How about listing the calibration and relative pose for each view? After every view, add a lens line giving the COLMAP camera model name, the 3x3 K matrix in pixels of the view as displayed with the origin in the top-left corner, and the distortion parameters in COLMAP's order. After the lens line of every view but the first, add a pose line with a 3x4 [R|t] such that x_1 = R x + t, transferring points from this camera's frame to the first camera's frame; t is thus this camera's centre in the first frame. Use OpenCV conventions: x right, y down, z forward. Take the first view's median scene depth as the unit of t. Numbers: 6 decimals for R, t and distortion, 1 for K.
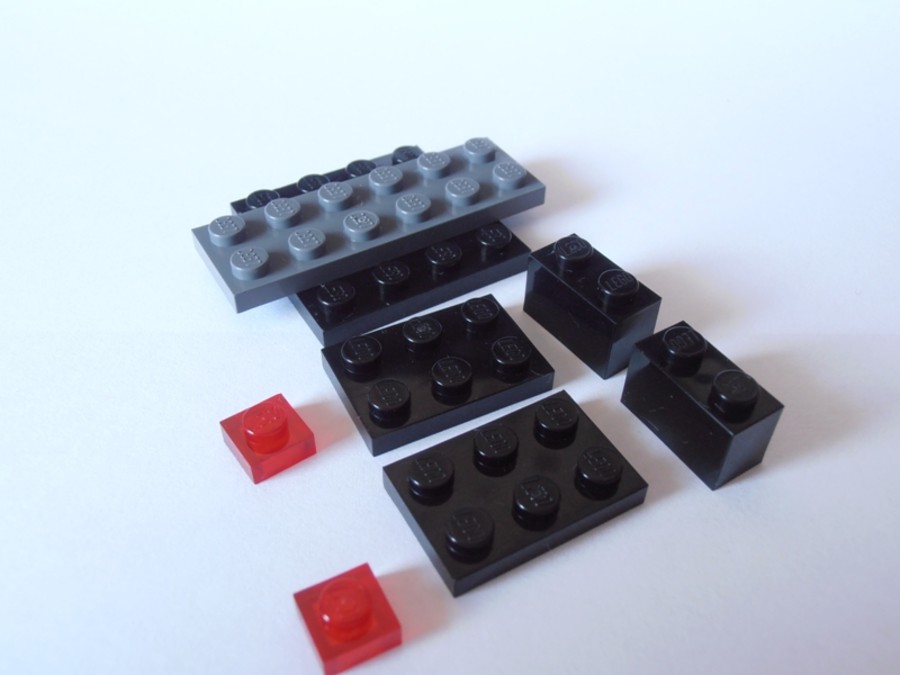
lens RADIAL K [[970.4, 0, 452.4], [0, 970.4, 333.9], [0, 0, 1]] dist [-0.008581, 0.000000]
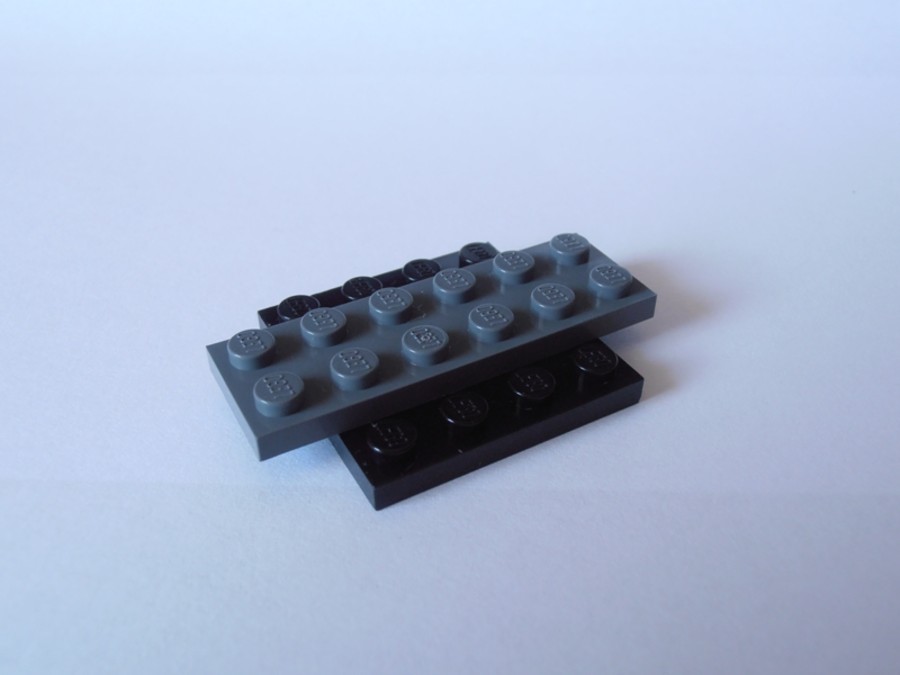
lens RADIAL K [[970.4, 0, 451.2], [0, 970.4, 341.0], [0, 0, 1]] dist [-0.008581, 0.000000]
pose [[0.999336, 0.013291, -0.033938, -0.045799], [-0.016272, 0.995889, -0.089113, -0.045189], [0.032614, 0.089606, 0.995443, 0.228791]]
